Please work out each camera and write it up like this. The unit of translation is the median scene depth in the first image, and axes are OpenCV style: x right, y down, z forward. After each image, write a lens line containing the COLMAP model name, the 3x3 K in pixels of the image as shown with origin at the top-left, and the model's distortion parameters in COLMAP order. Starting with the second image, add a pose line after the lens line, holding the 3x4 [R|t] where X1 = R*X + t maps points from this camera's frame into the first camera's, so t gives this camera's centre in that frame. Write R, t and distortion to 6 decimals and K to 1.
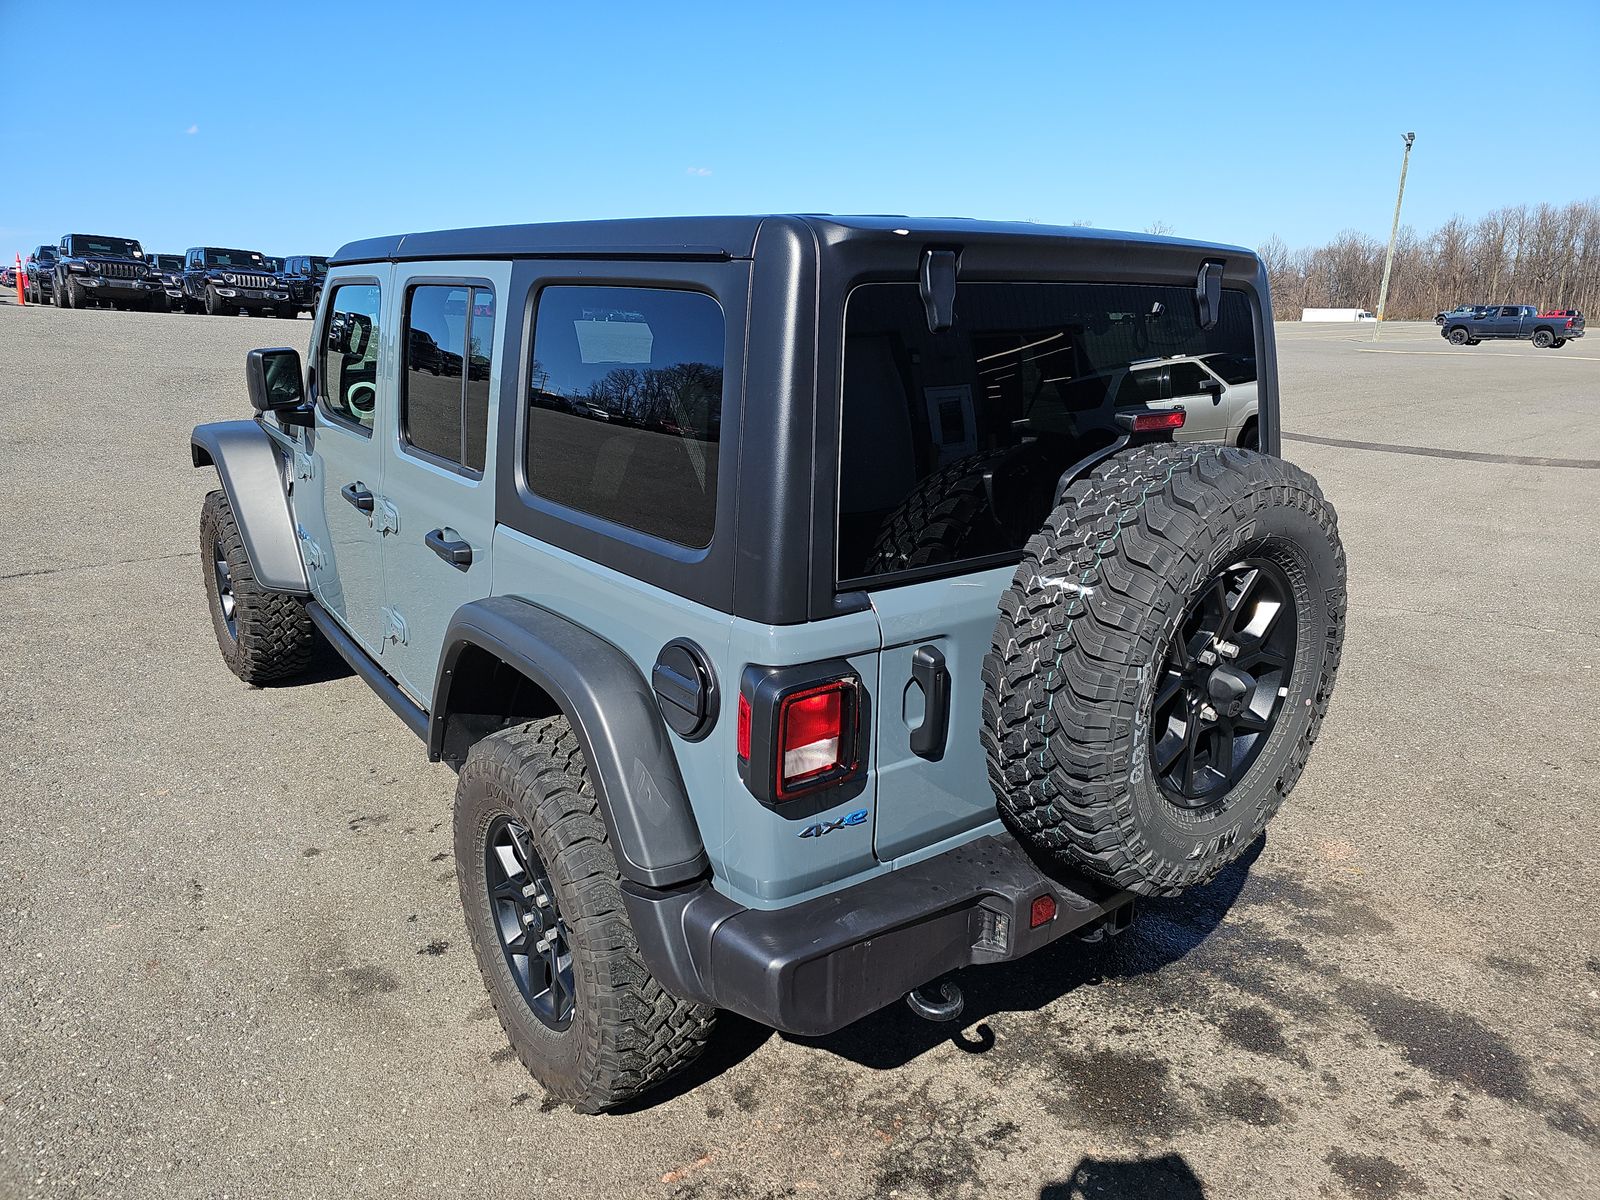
lens RADIAL K [[974.1, 0, 800.0], [0, 974.1, 600.0], [0, 0, 1]] dist [0.161380, -0.000784]
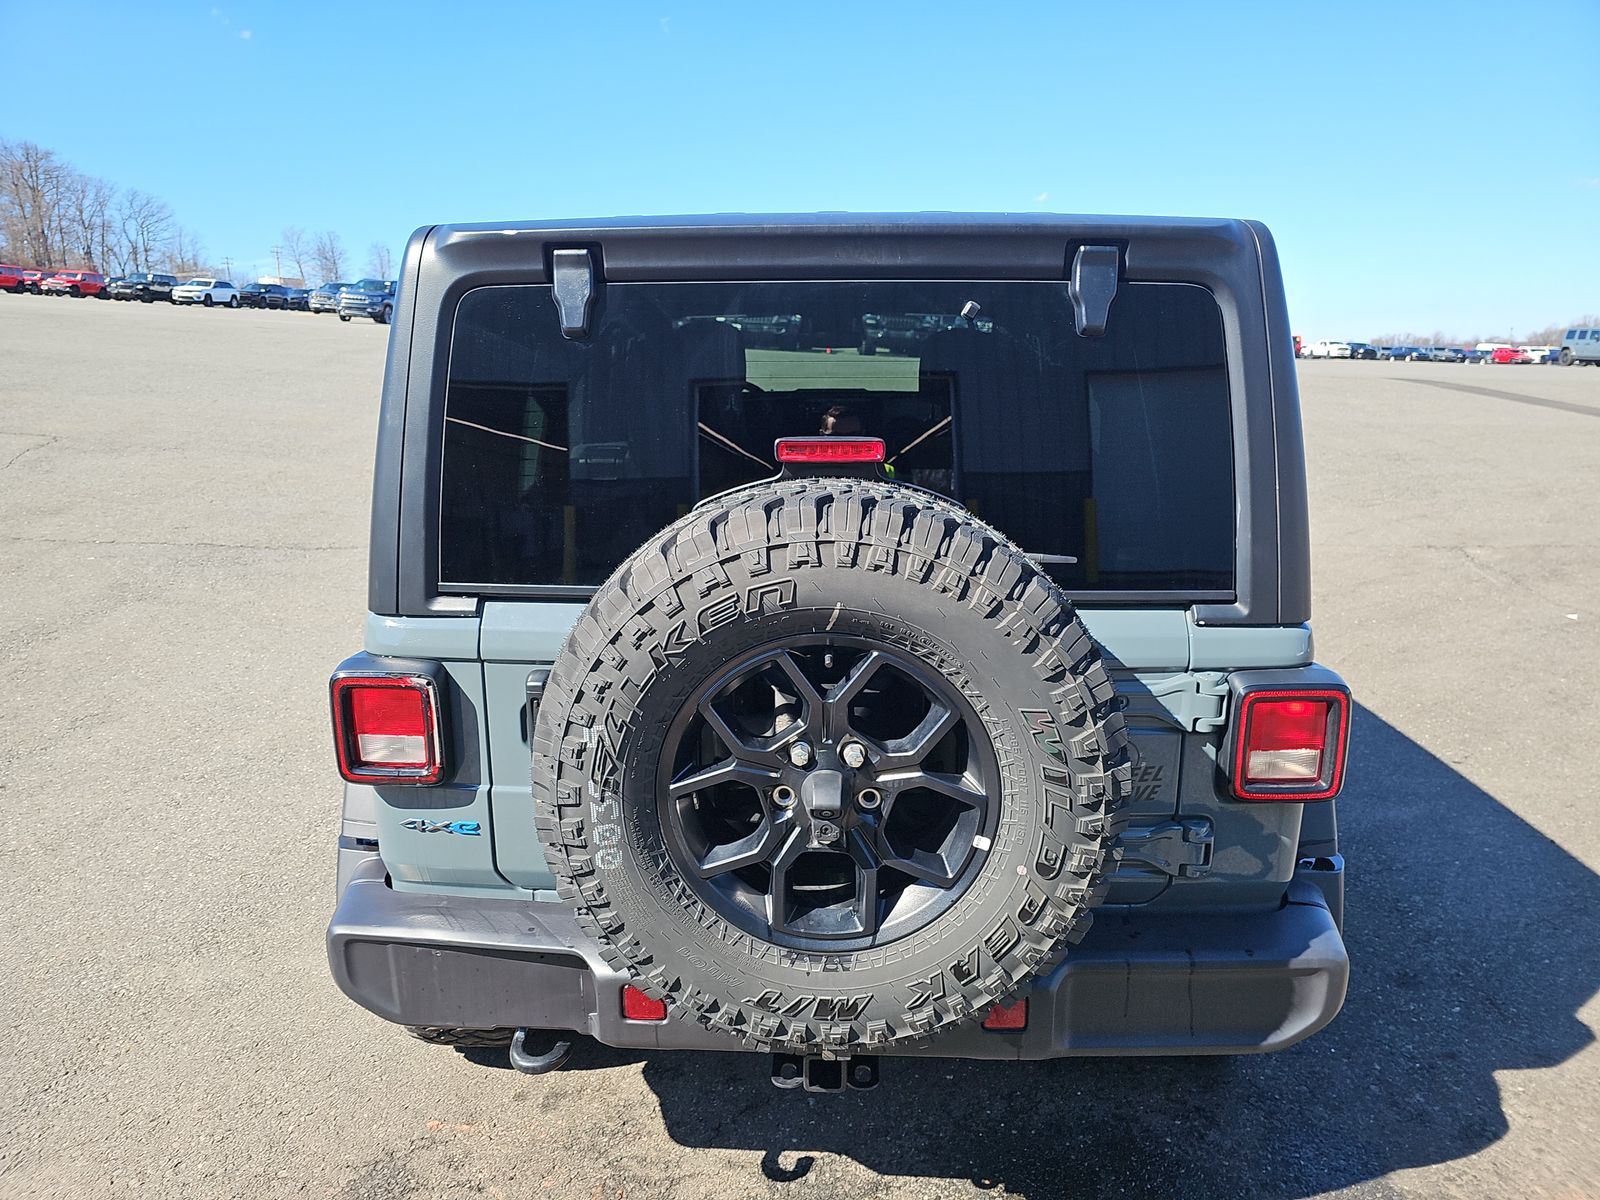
lens RADIAL K [[1041.4, 0, 800.0], [0, 1041.4, 600.0], [0, 0, 1]] dist [0.017925, -0.016253]
pose [[0.757786, 0.145294, -0.636121, 0.823809], [-0.169453, 0.985266, 0.023178, -0.072009], [0.630115, 0.090229, 0.771241, 0.342727]]
